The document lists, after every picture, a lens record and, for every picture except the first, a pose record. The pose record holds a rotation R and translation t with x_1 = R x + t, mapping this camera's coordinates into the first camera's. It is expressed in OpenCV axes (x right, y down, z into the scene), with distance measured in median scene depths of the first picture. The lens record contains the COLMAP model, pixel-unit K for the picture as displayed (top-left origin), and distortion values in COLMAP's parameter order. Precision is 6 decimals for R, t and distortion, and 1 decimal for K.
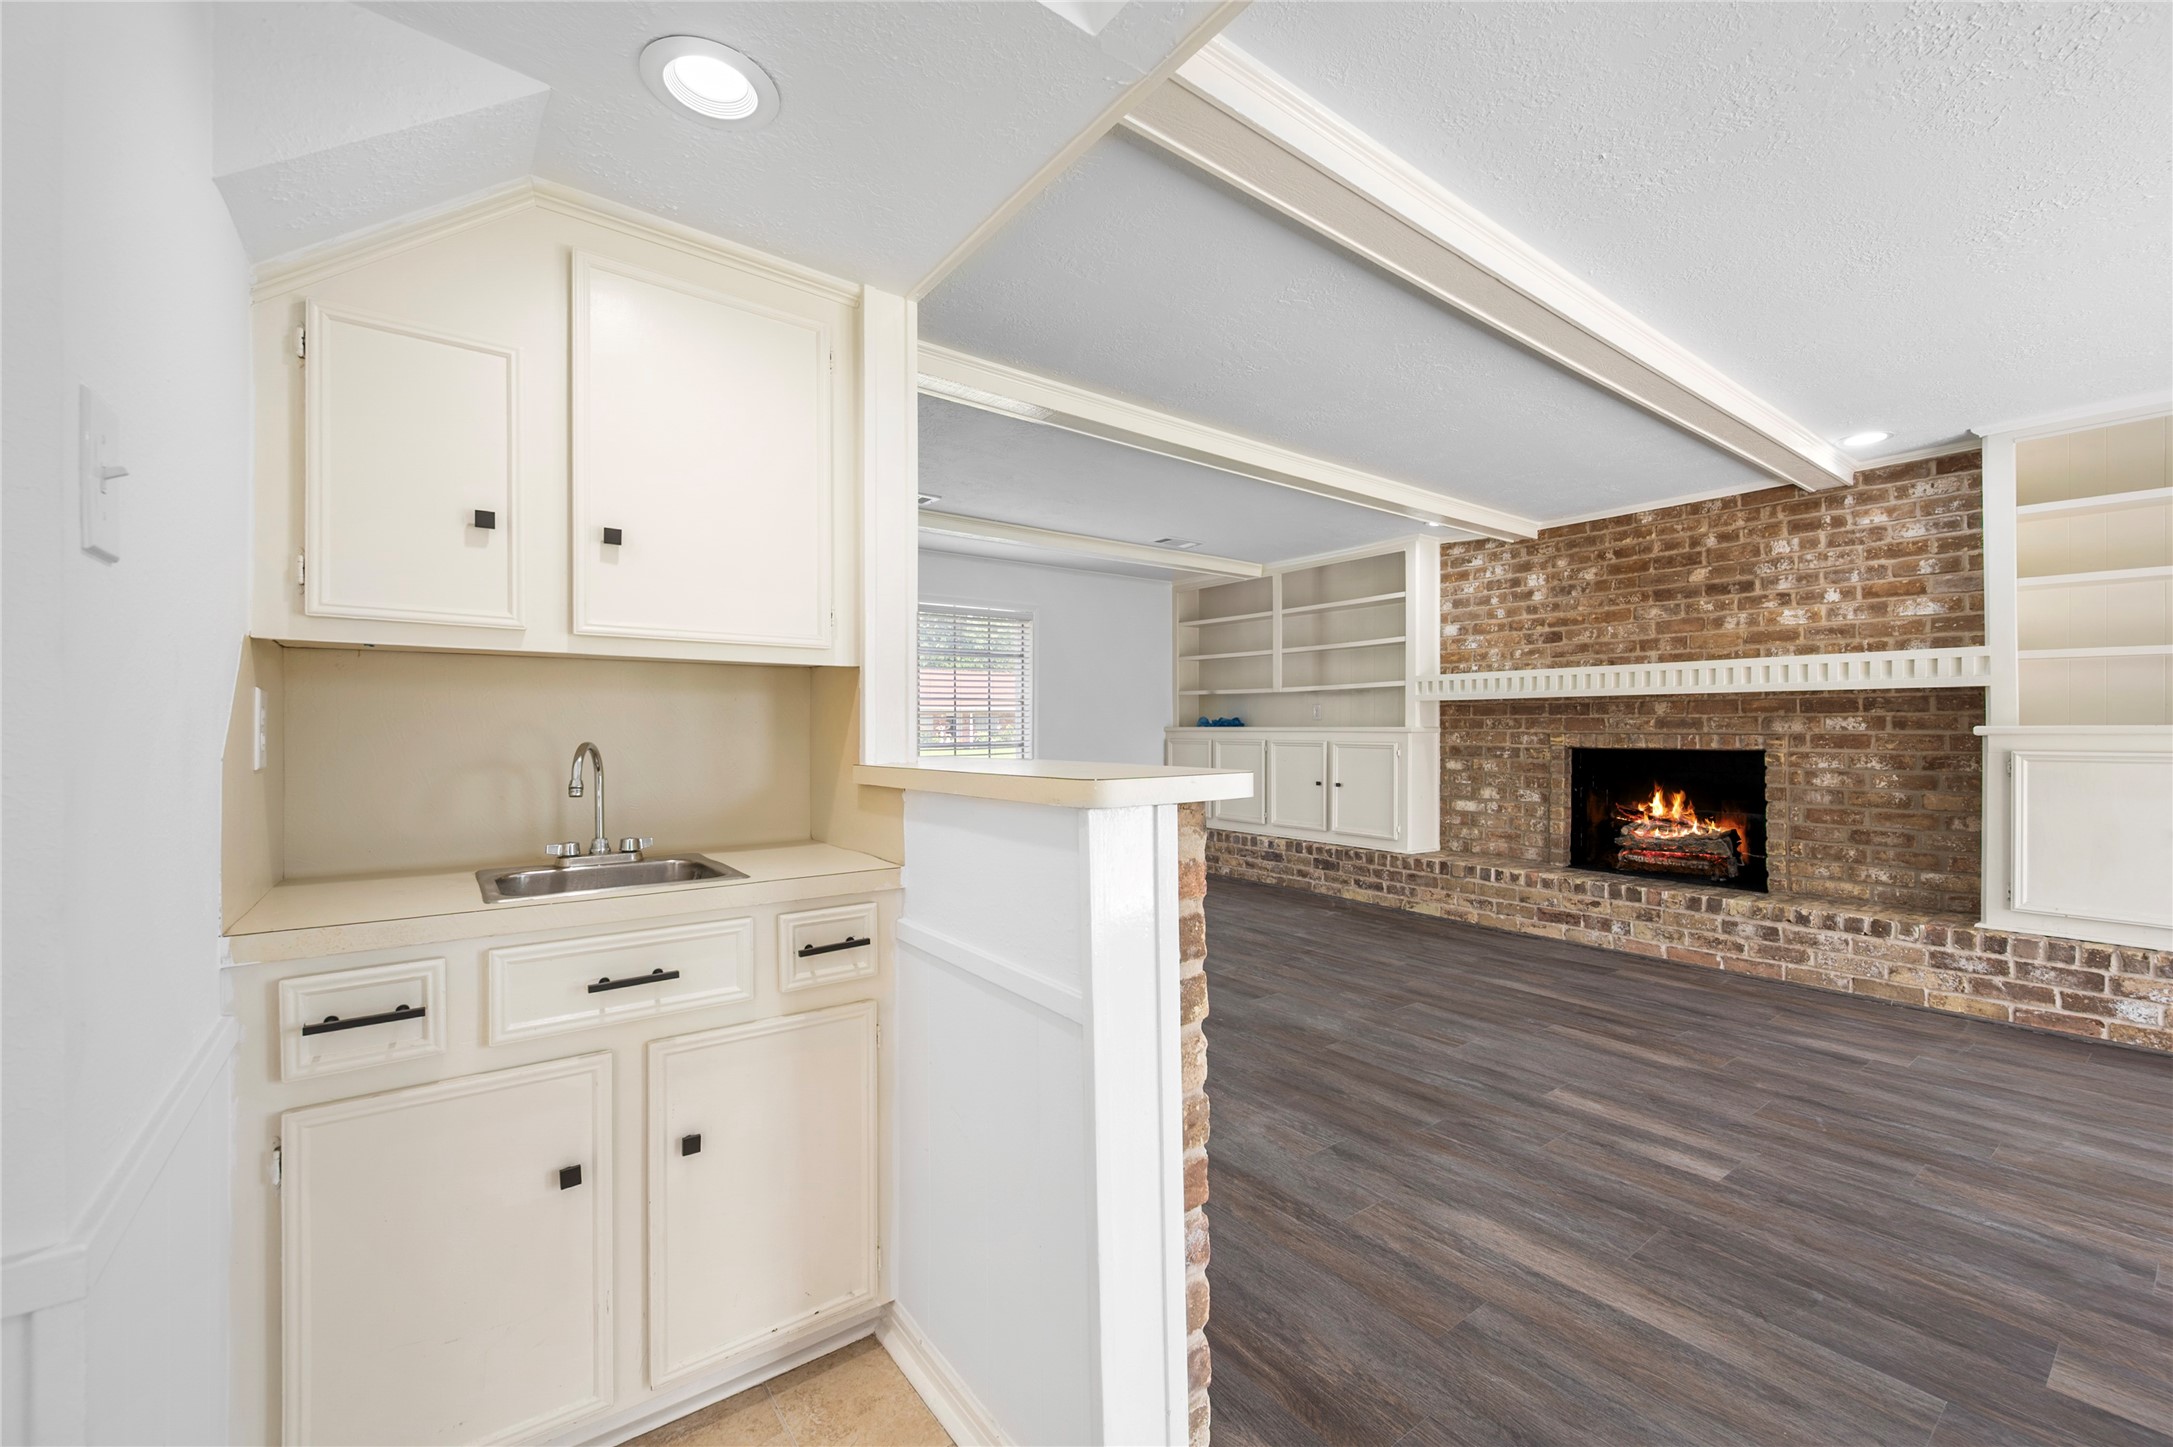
lens RADIAL K [[882.3, 0, 1080.6], [0, 882.3, 730.1], [0, 0, 1]] dist [-0.002194, 0.000047]
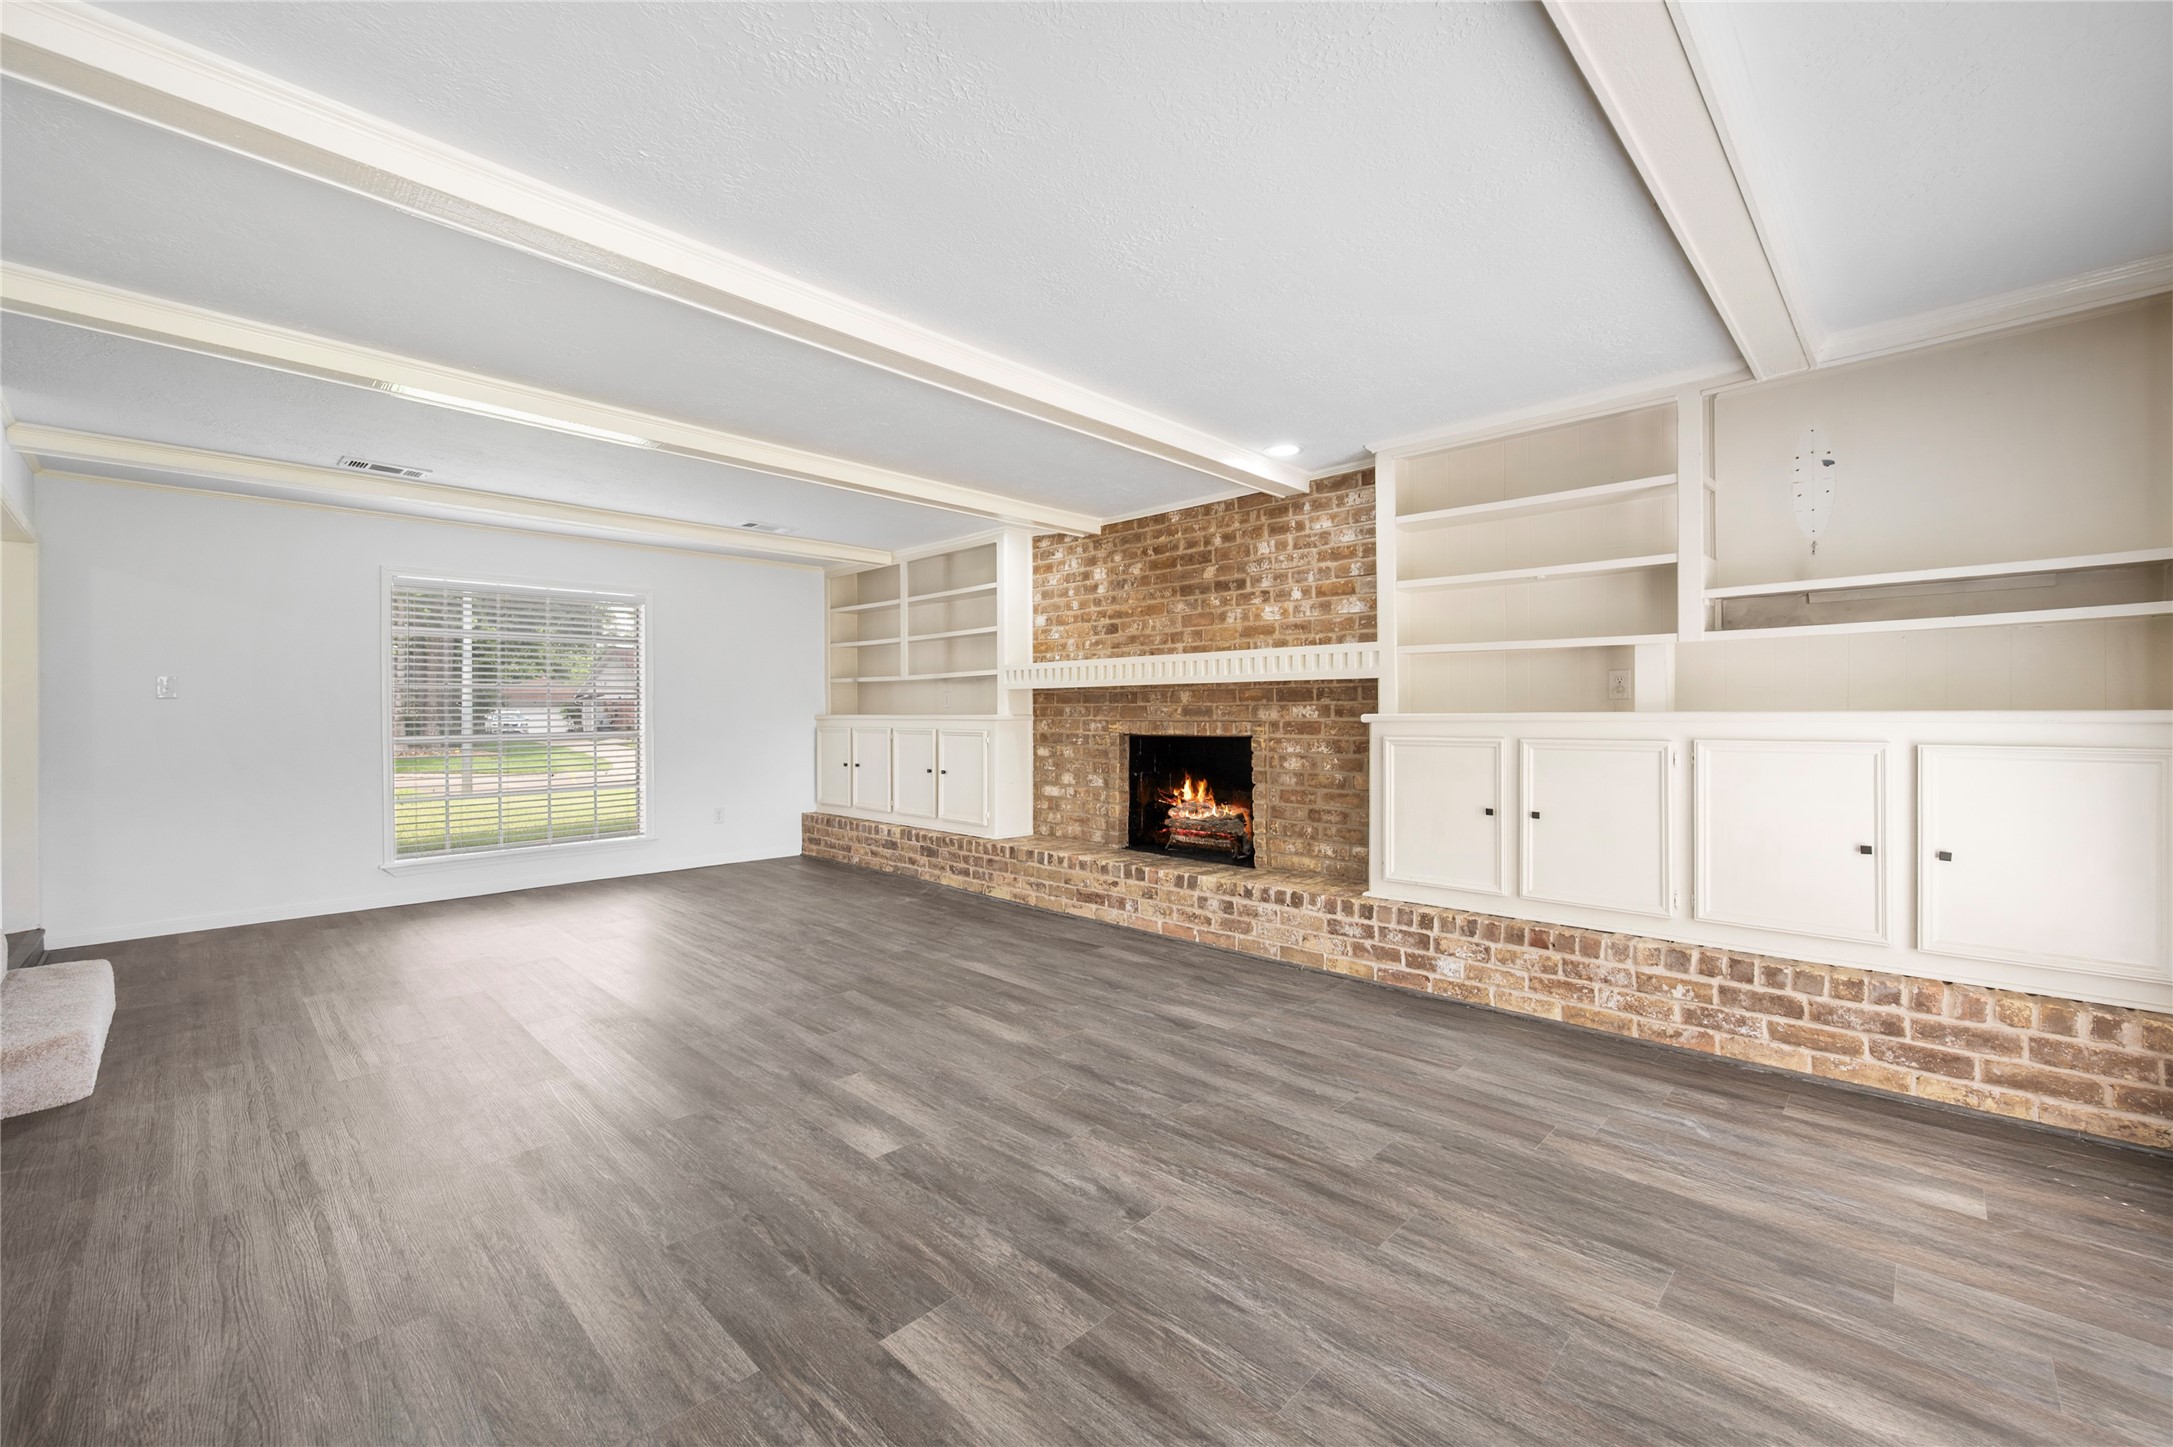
lens RADIAL K [[882.3, 0, 1086.1], [0, 882.3, 713.4], [0, 0, 1]] dist [-0.002194, 0.000047]
pose [[0.987305, -0.004041, 0.158787, 0.387251], [0.004318, 0.999990, -0.001399, -0.004206], [-0.158779, 0.002067, 0.987312, -0.031370]]
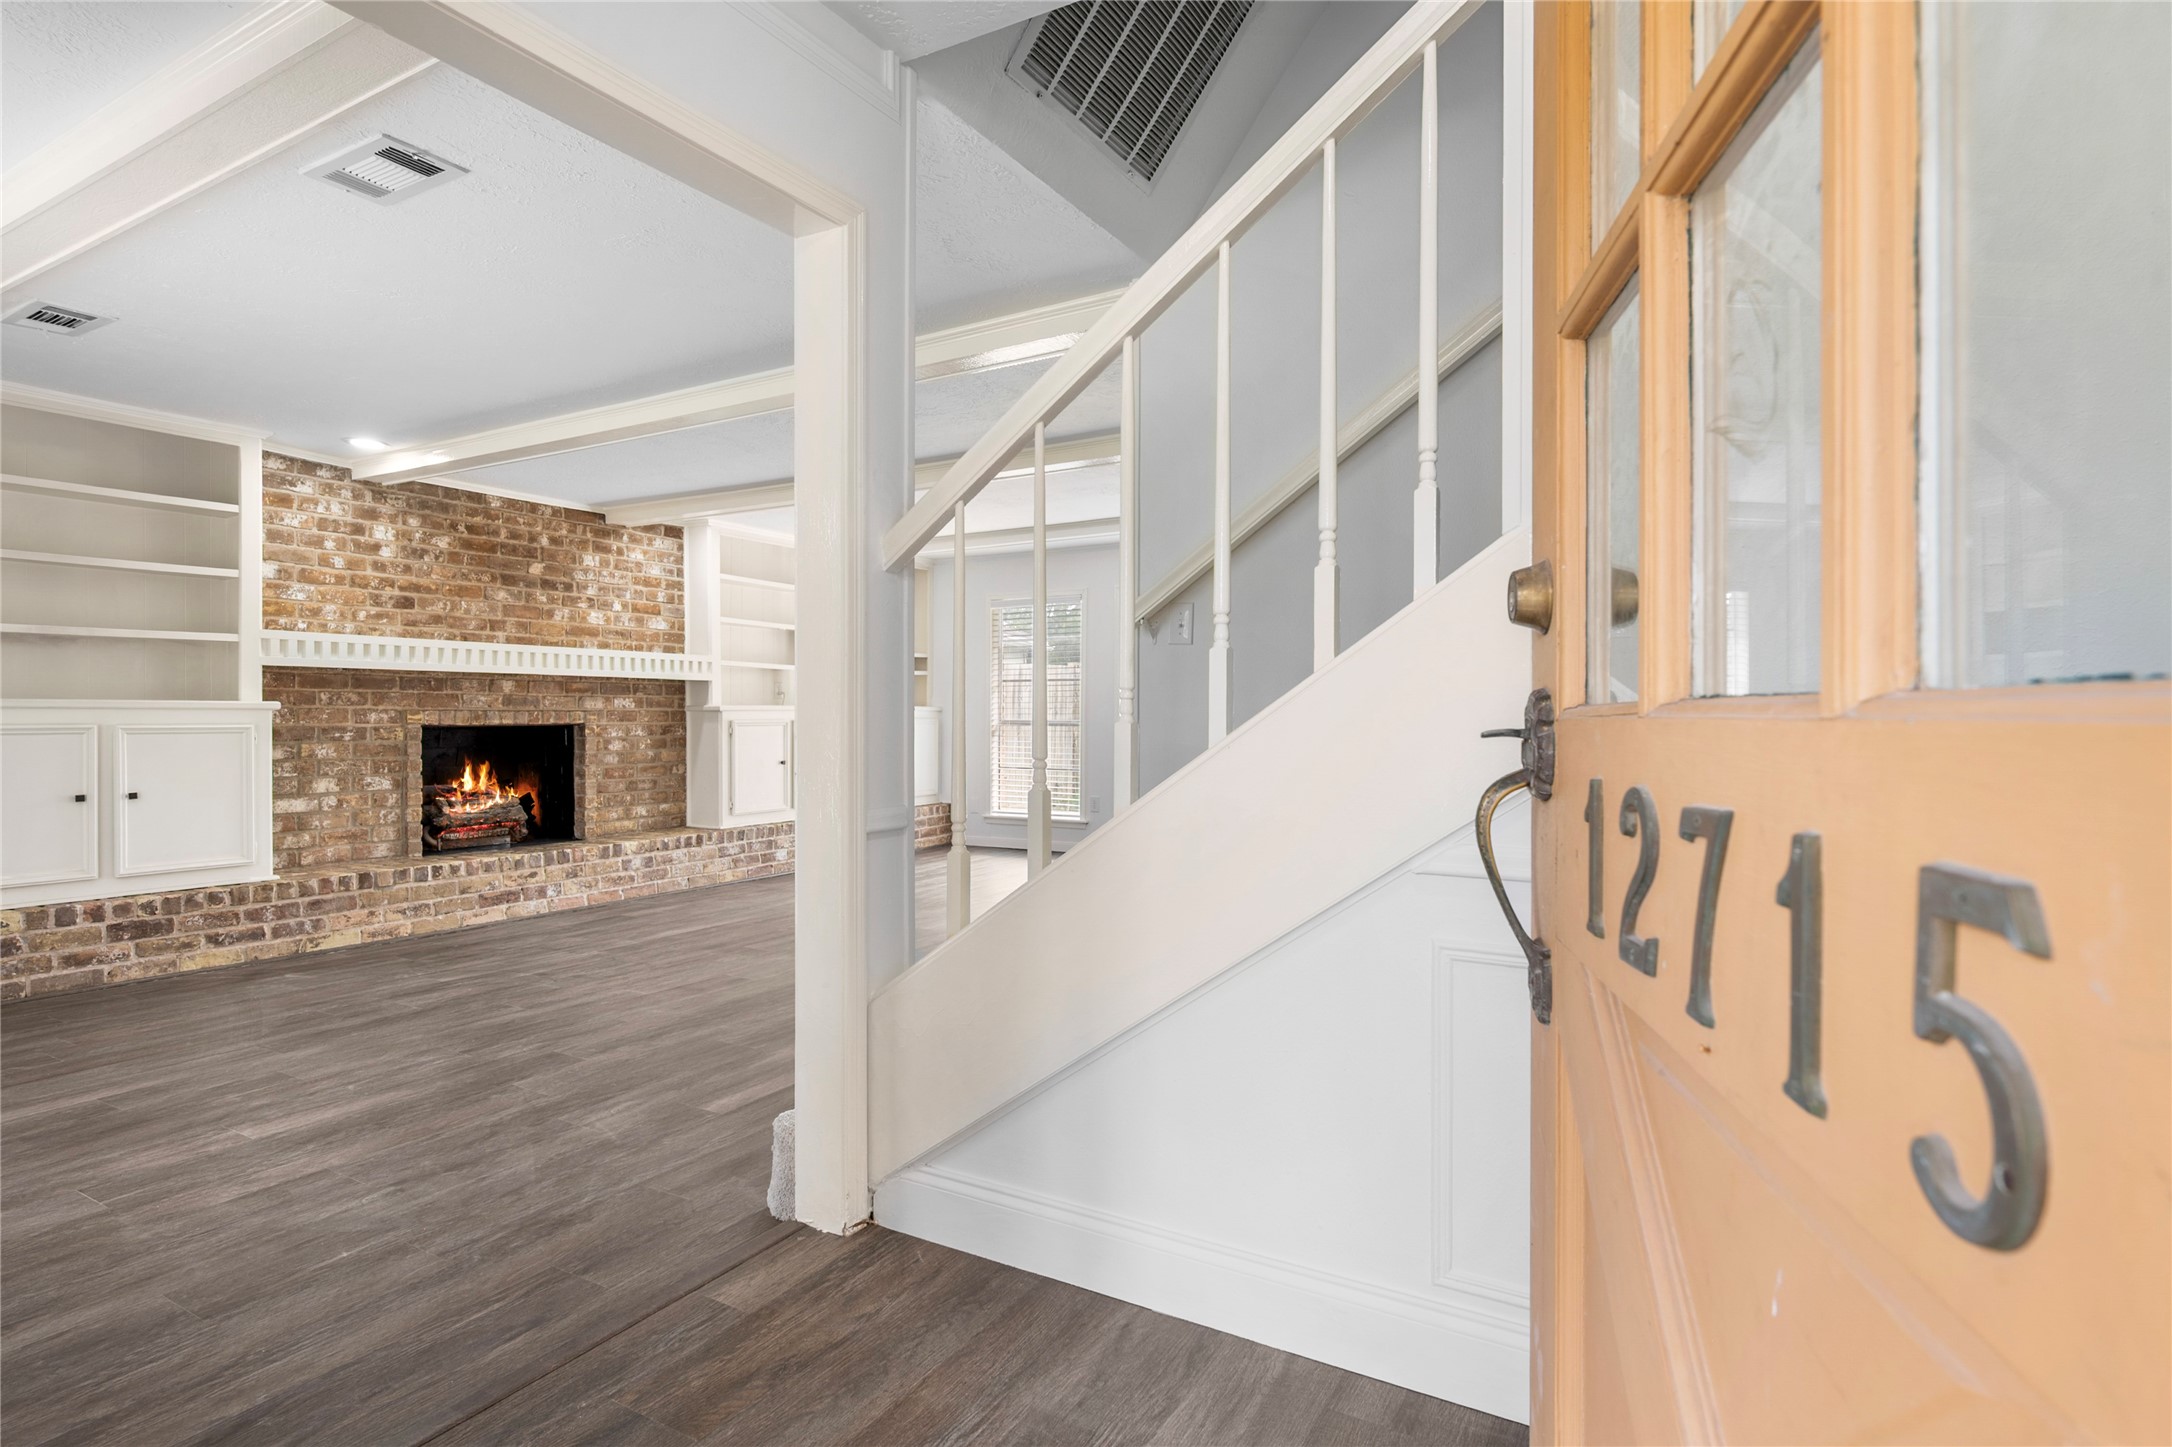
lens RADIAL K [[1100.0, 0, 1083.8], [0, 1100.0, 721.6], [0, 0, 1]] dist [-0.001358, 0.000030]
pose [[-0.393457, -0.009467, 0.919294, -0.864847], [-0.002161, 0.999954, 0.009372, 0.003549], [-0.919341, 0.001701, -0.393459, 0.919995]]
